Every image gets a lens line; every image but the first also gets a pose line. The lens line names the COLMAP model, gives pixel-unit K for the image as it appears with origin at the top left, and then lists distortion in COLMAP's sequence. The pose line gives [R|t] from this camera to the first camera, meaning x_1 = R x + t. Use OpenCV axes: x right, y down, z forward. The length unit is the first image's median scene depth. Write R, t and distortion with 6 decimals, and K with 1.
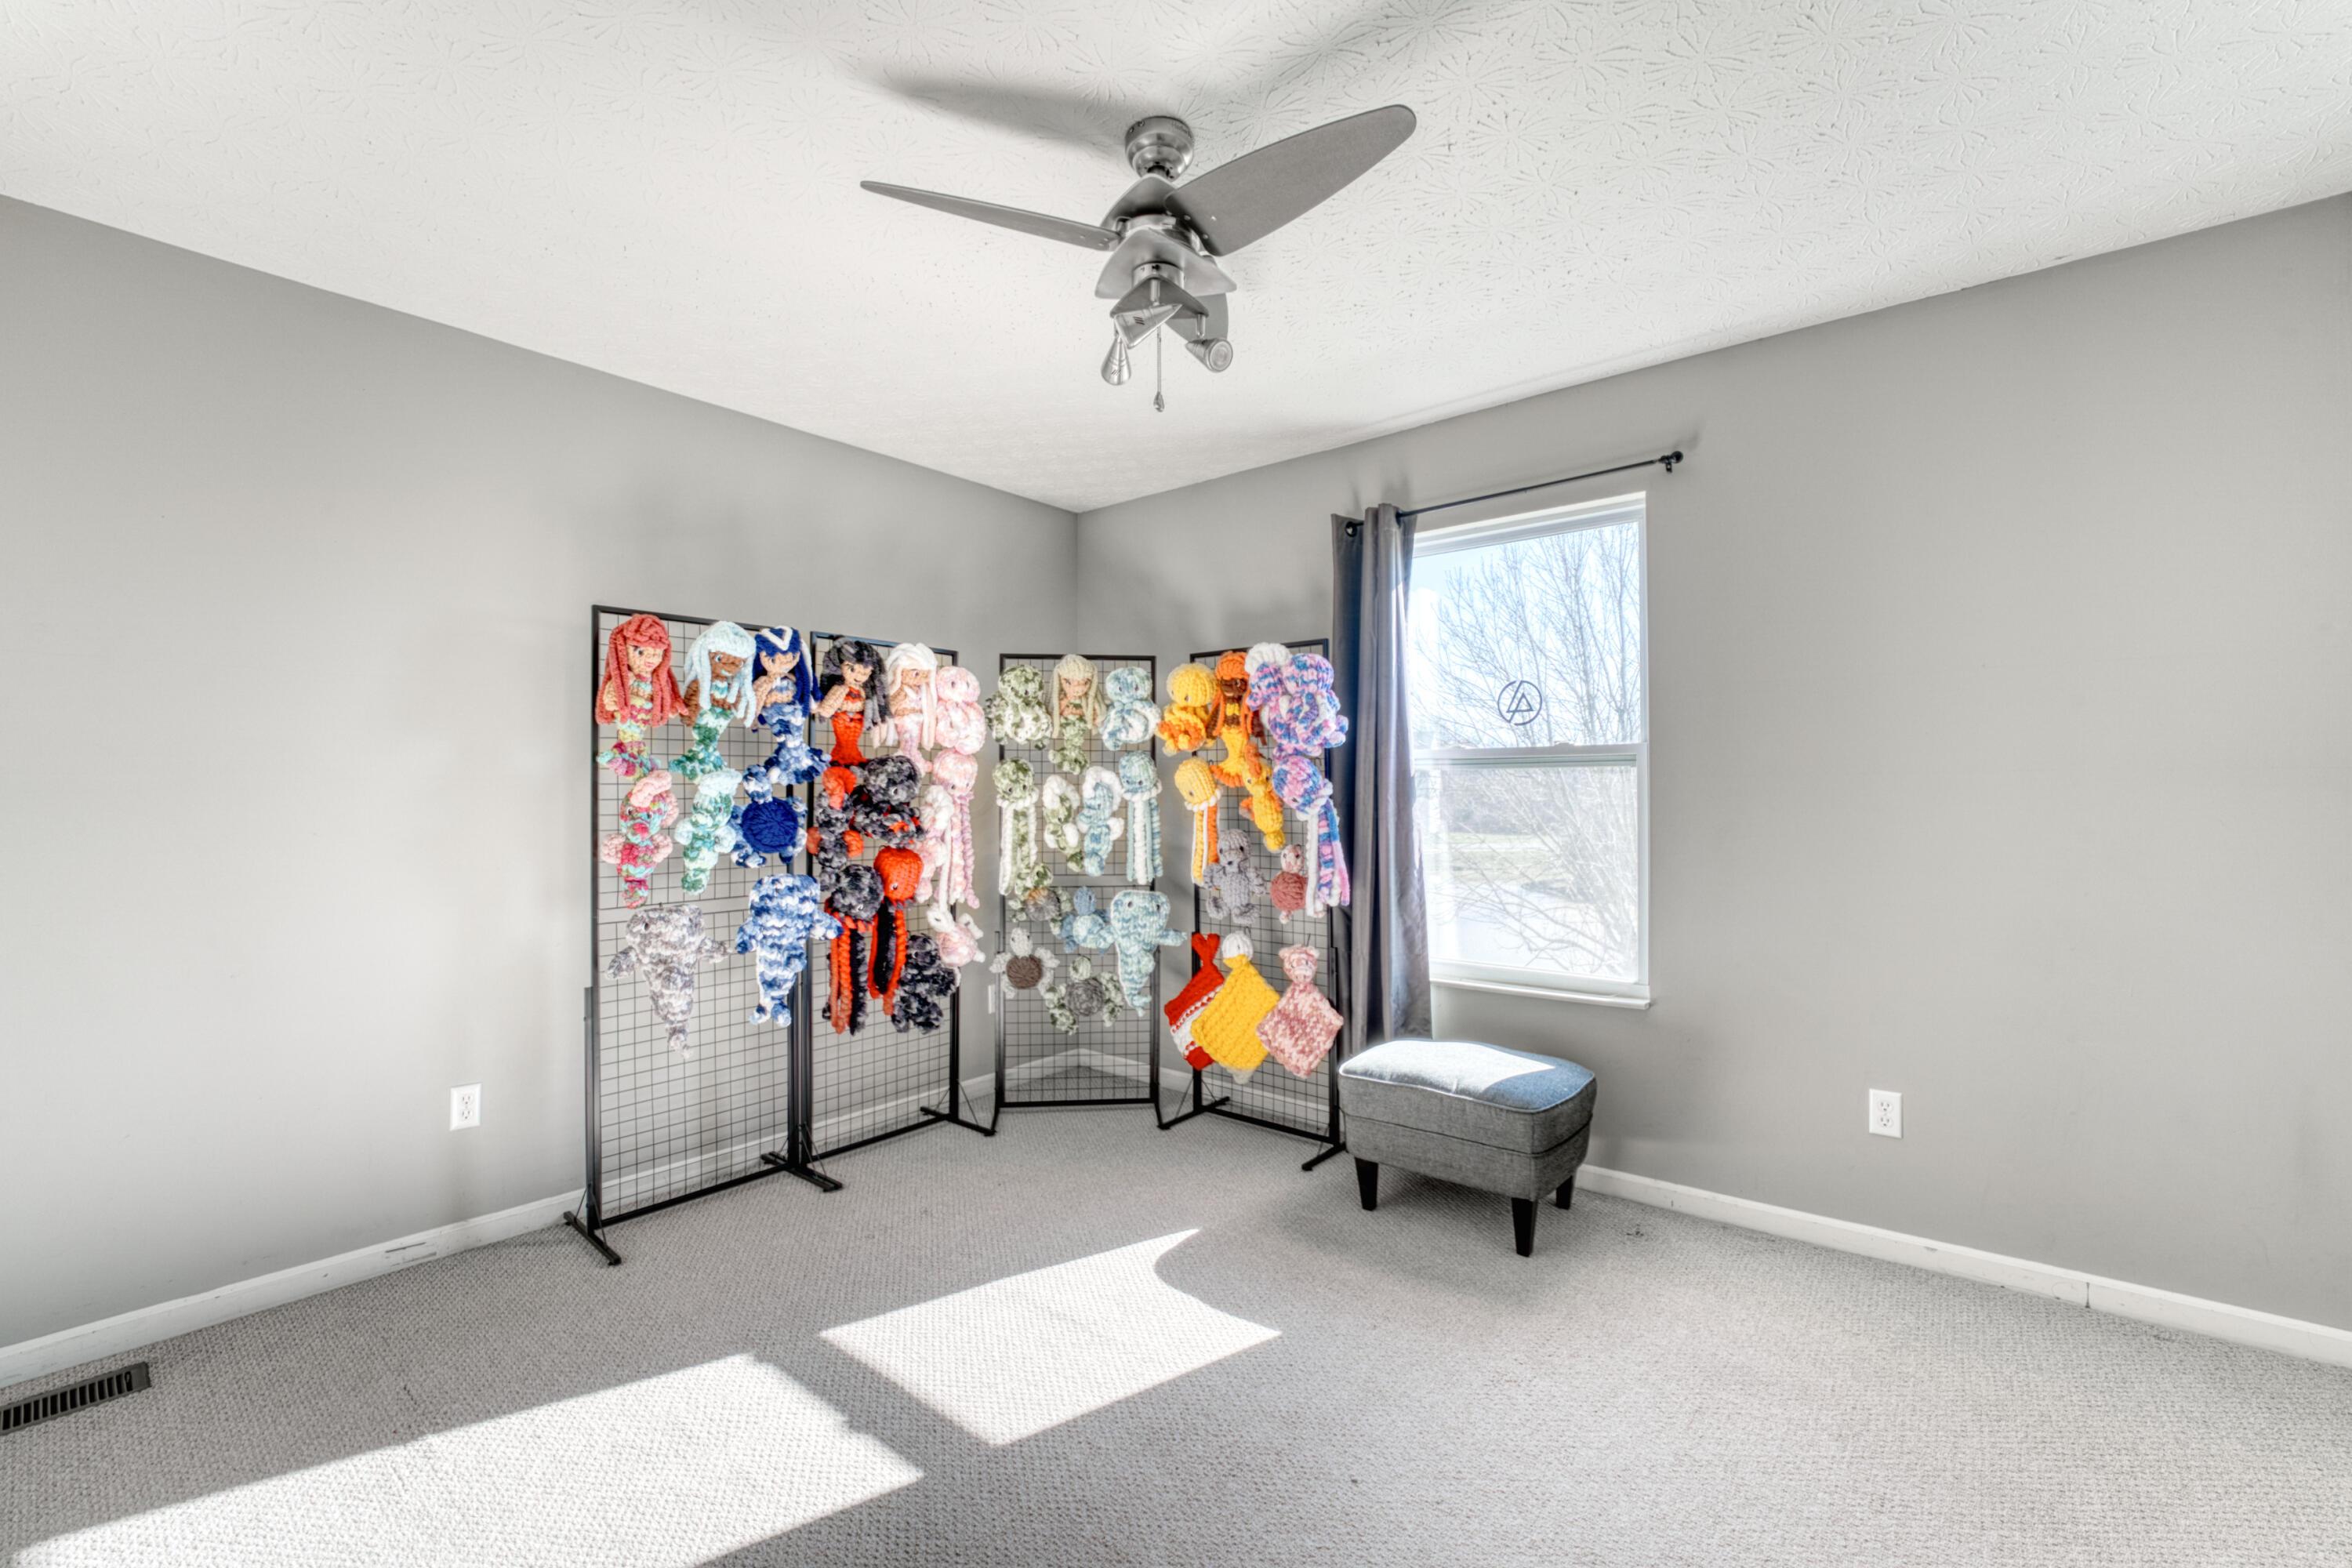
lens RADIAL K [[979.4, 0, 1169.1], [0, 979.4, 780.0], [0, 0, 1]] dist [-0.027863, 0.002845]
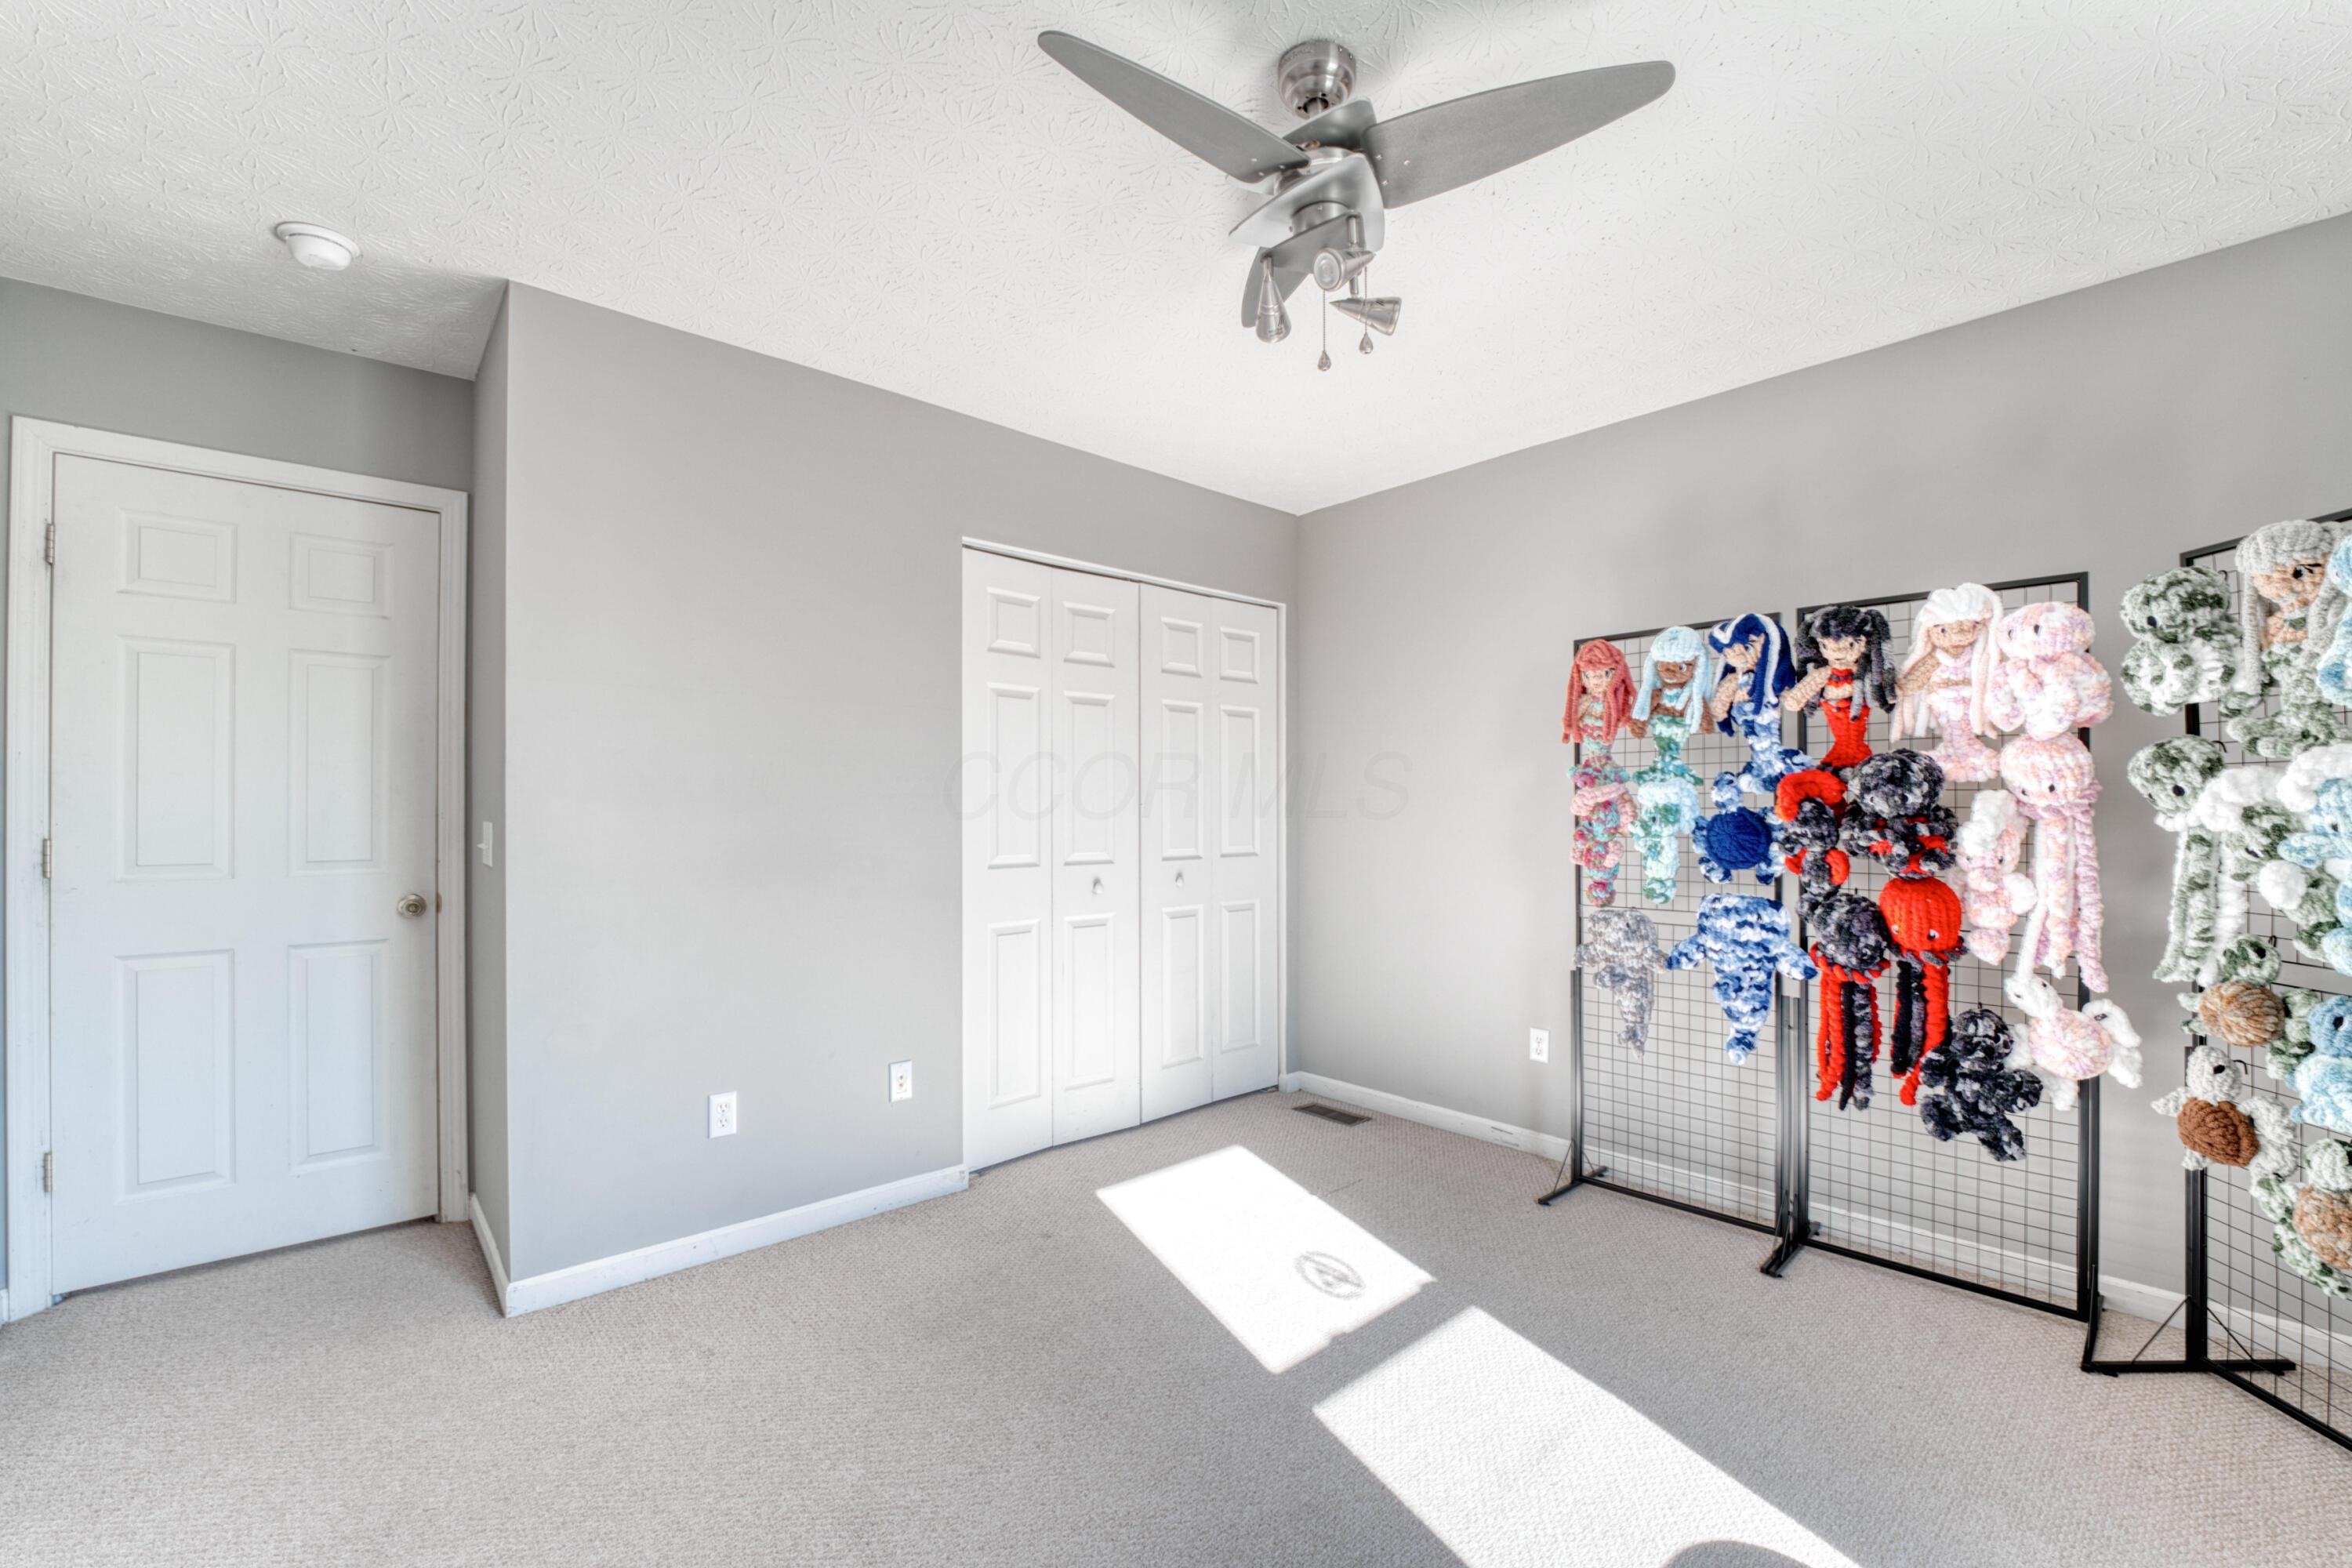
lens RADIAL K [[979.4, 0, 1162.5], [0, 979.4, 789.1], [0, 0, 1]] dist [-0.027863, 0.002845]
pose [[-0.160663, -0.012535, -0.986930, 0.530126], [0.020875, 0.999653, -0.016095, 0.003873], [0.986789, -0.023188, -0.160346, 0.583594]]
